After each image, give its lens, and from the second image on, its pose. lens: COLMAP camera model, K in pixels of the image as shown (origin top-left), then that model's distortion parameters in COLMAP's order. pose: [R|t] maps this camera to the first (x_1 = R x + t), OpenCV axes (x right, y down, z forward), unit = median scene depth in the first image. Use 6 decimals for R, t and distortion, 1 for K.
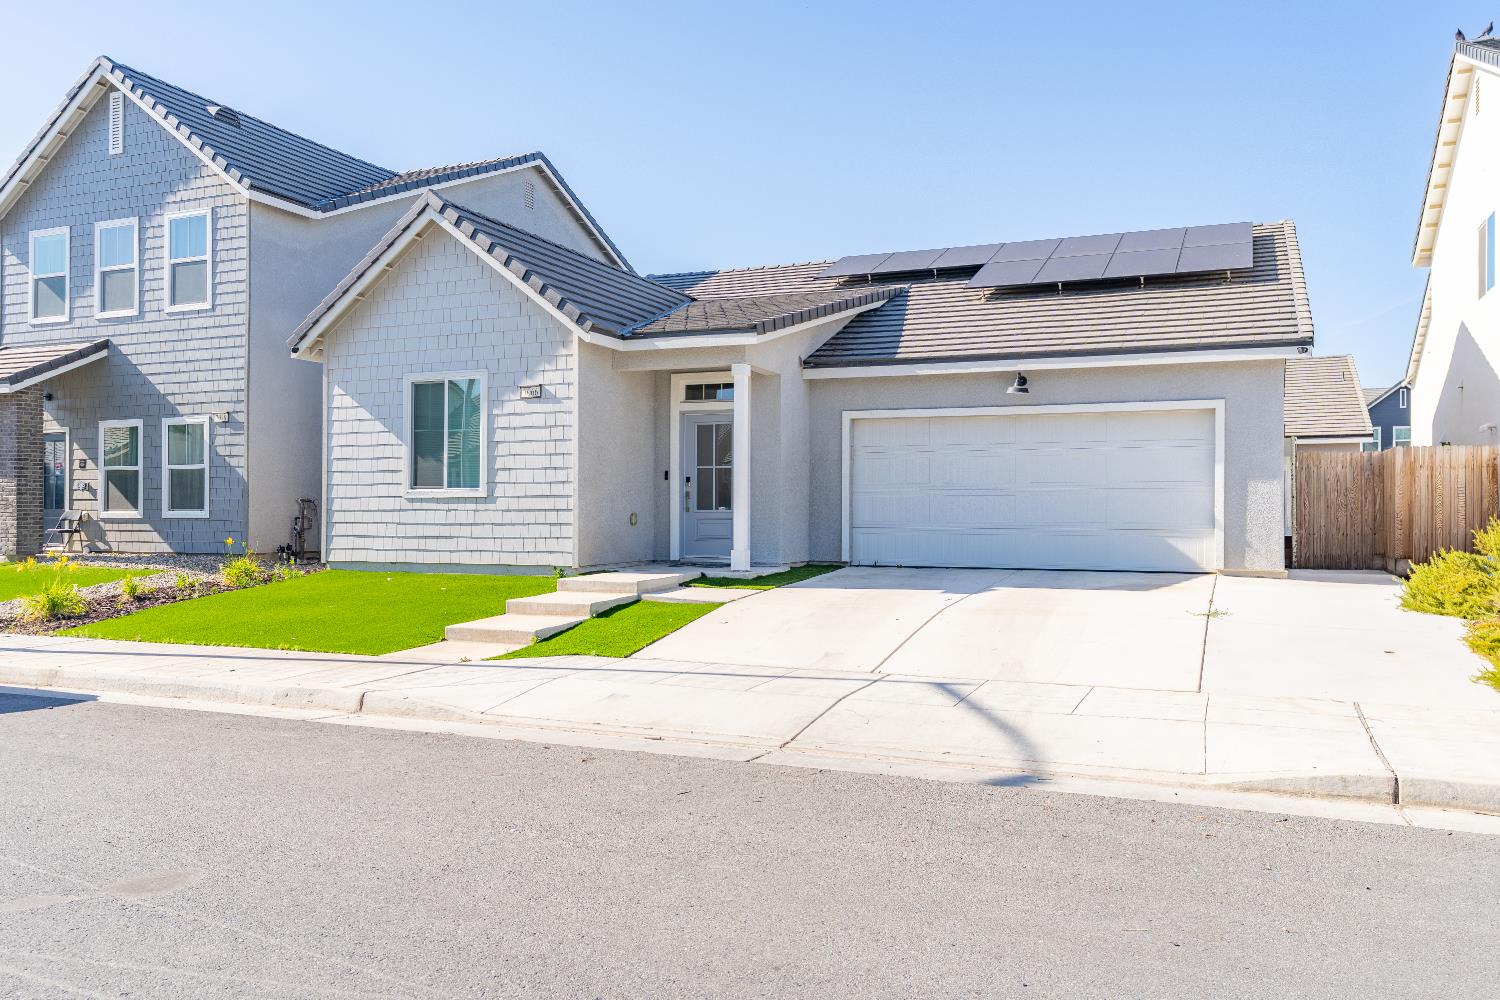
lens RADIAL K [[1102.5, 0, 699.3], [0, 1102.5, 498.7], [0, 0, 1]] dist [0.001571, 0.002269]
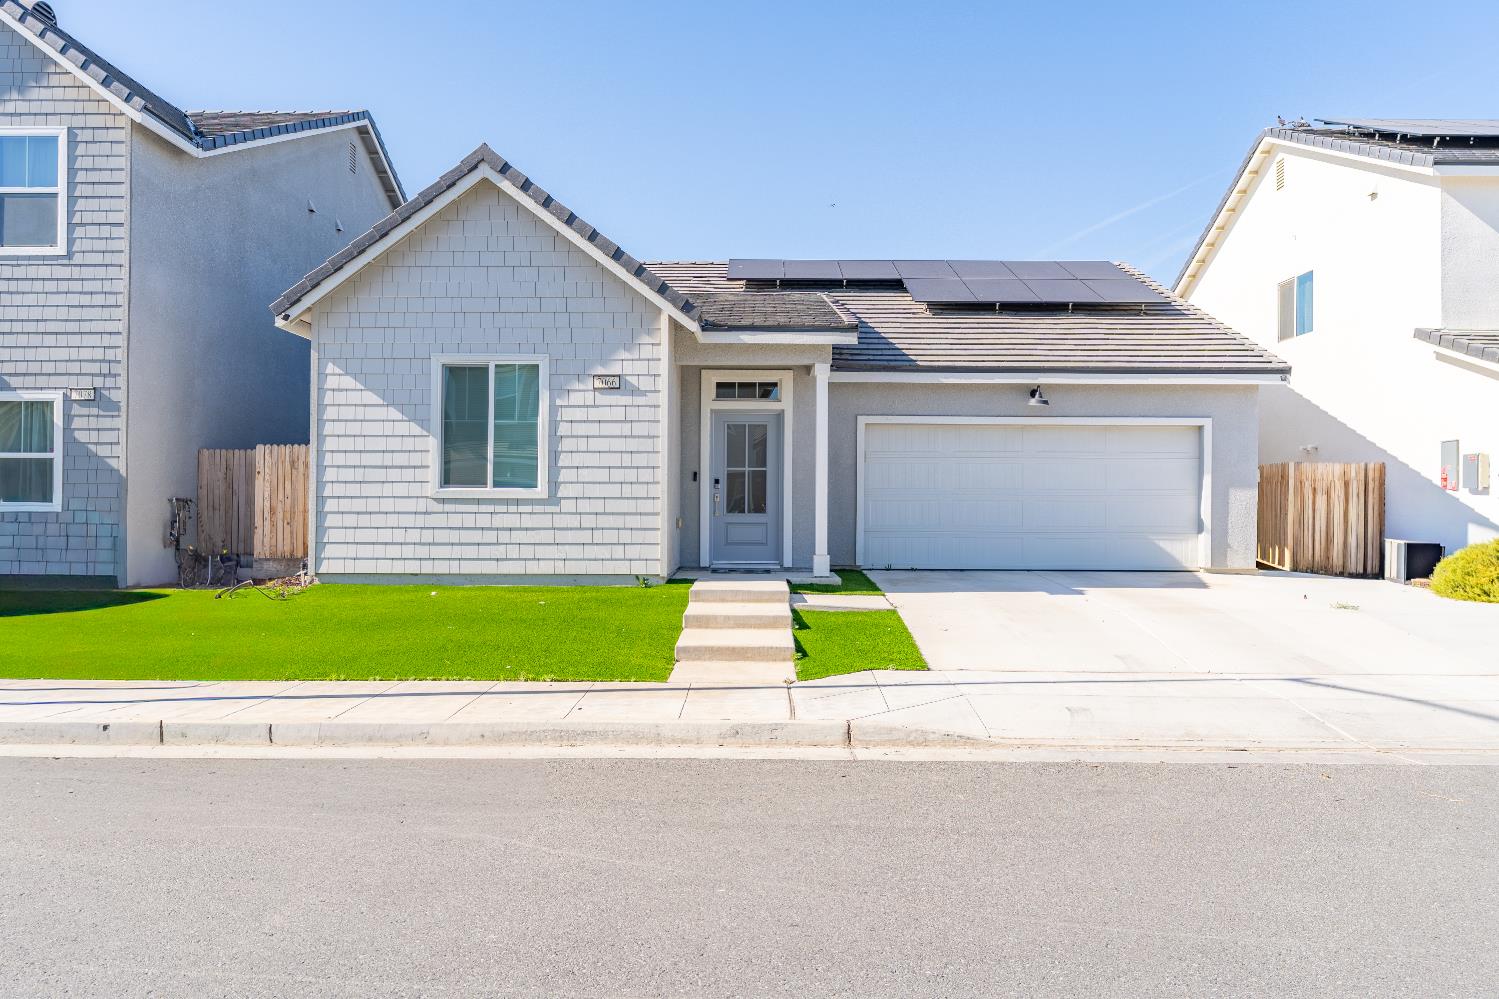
lens RADIAL K [[1101.8, 0, 749.7], [0, 1101.8, 502.3], [0, 0, 1]] dist [0.001571, 0.002269]
pose [[0.930719, 0.007575, 0.365658, -0.343198], [-0.007617, 0.999970, -0.001328, 0.001672], [-0.365657, -0.001549, 0.930748, 0.108957]]
